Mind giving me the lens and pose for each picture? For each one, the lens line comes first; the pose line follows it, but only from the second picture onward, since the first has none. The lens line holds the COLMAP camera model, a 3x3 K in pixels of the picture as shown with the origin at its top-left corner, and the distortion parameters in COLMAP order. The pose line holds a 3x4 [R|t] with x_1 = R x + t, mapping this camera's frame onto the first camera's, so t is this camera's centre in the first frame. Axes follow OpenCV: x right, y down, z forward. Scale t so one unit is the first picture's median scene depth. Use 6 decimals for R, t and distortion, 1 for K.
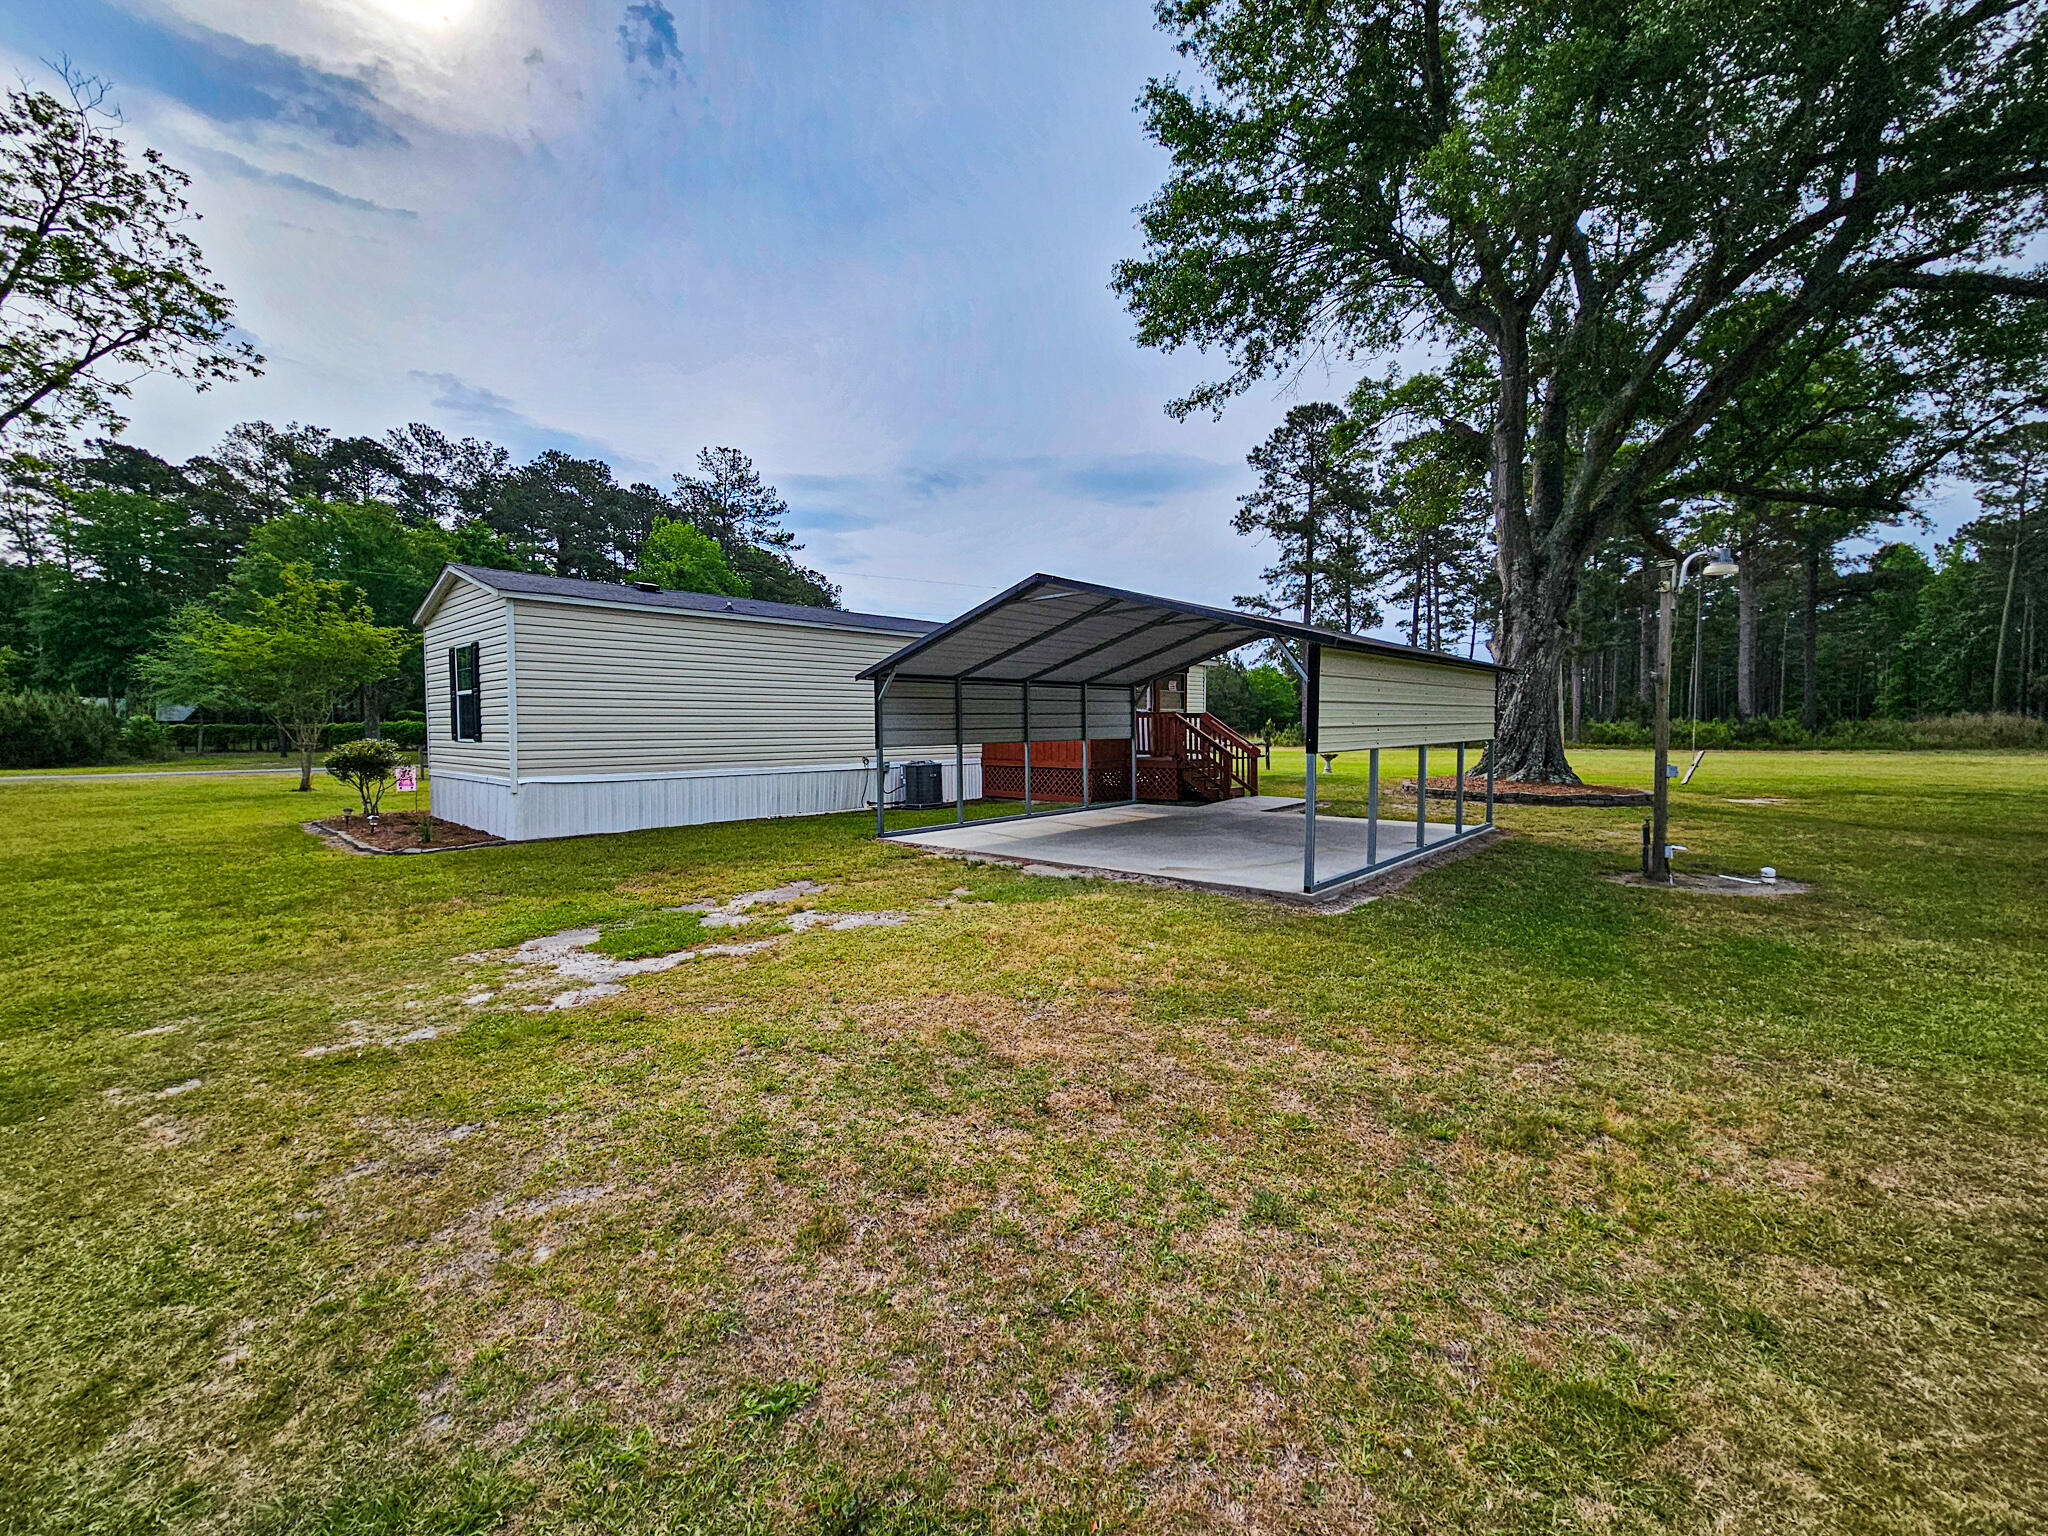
lens RADIAL K [[843.4, 0, 1017.7], [0, 843.4, 768.0], [0, 0, 1]] dist [0.000231, -0.000643]
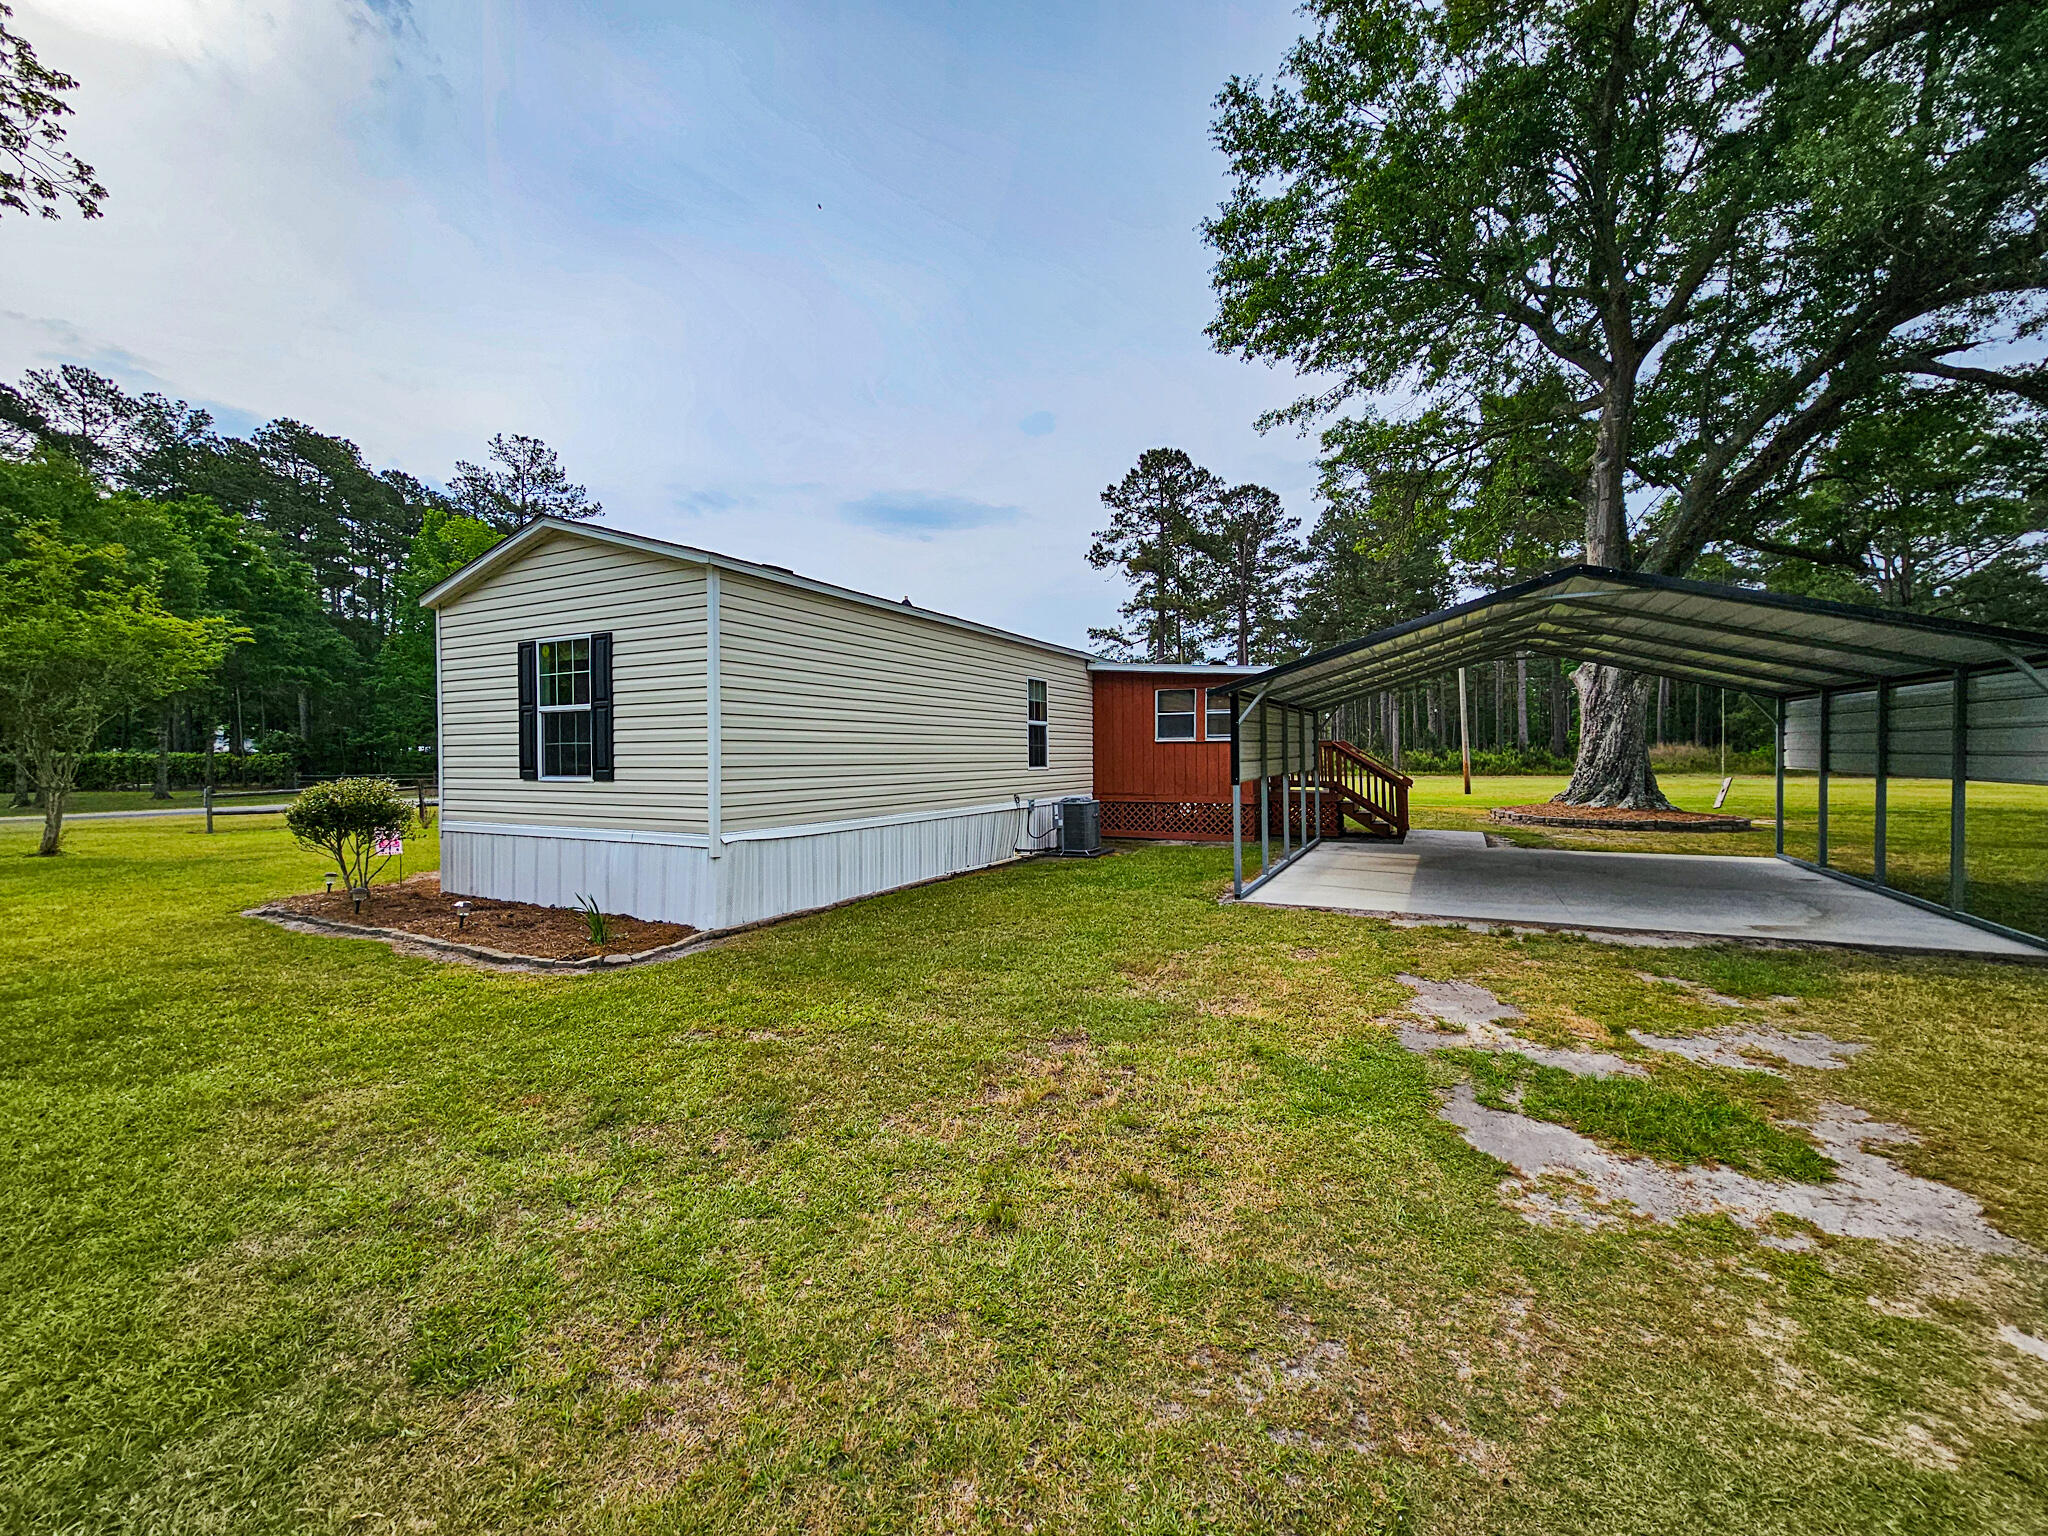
lens RADIAL K [[843.4, 0, 1024.7], [0, 843.4, 766.9], [0, 0, 1]] dist [0.000231, -0.000643]
pose [[0.964715, -0.005468, 0.263238, -0.343438], [0.015360, 0.999250, -0.035535, -0.009487], [-0.262846, 0.038324, 0.964076, 0.185006]]
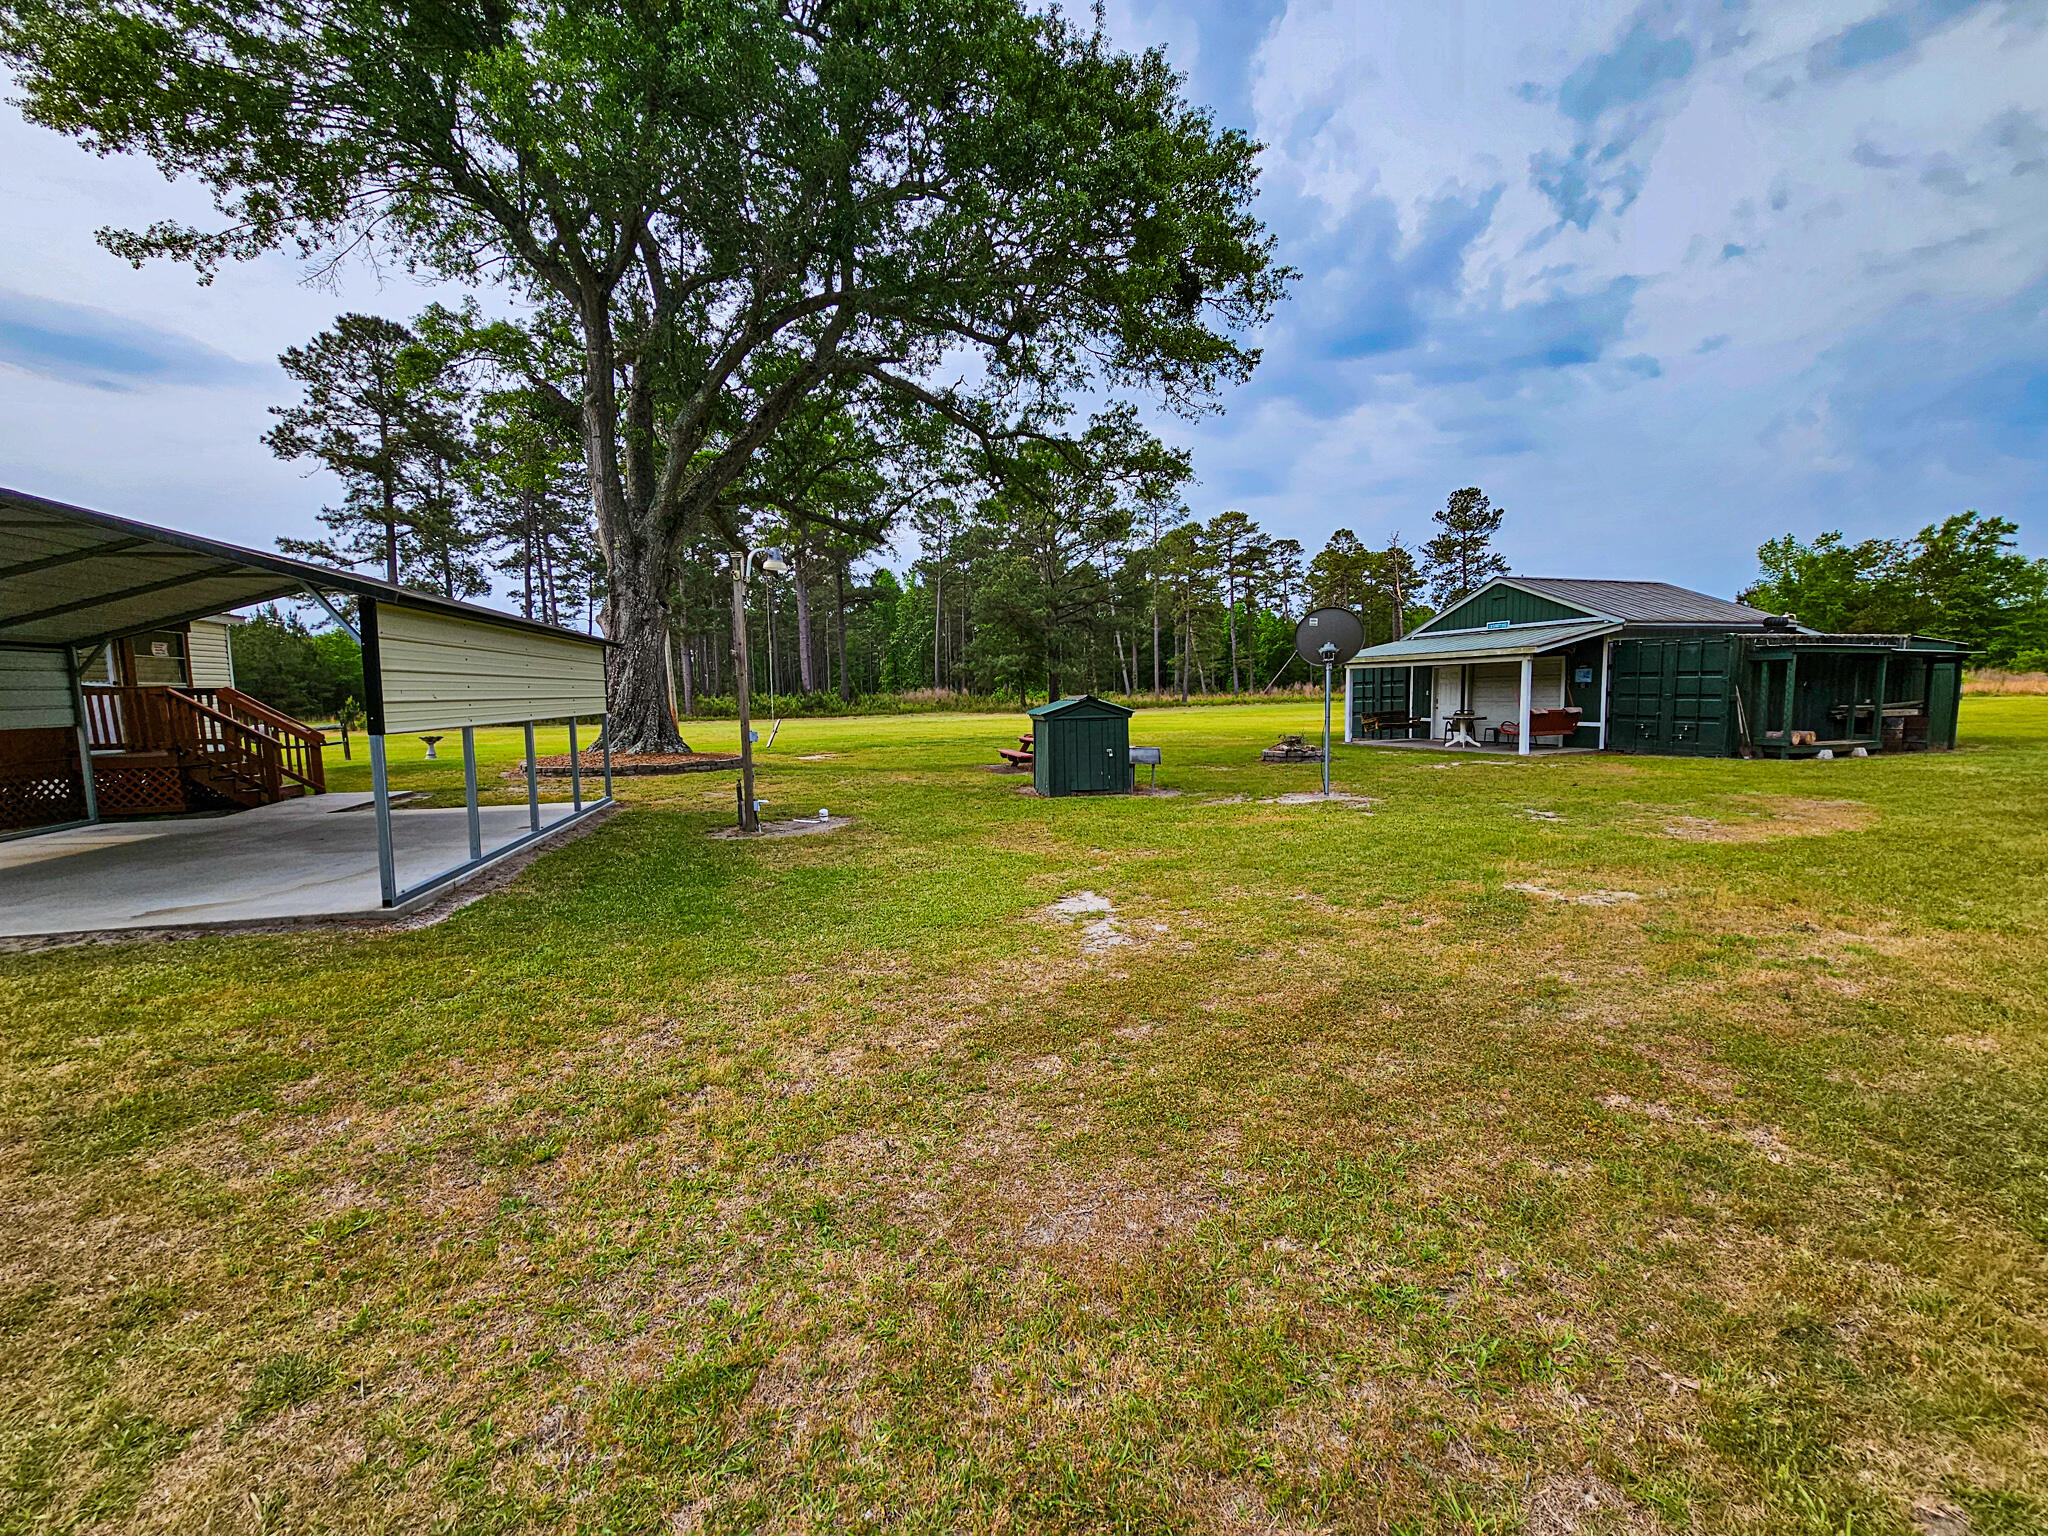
lens RADIAL K [[843.4, 0, 1018.8], [0, 843.4, 772.8], [0, 0, 1]] dist [0.000231, -0.000643]
pose [[0.577885, -0.082564, 0.811931, 0.018079], [0.055864, 0.996538, 0.061575, 0.001156], [-0.814204, 0.009775, 0.580496, 0.013236]]
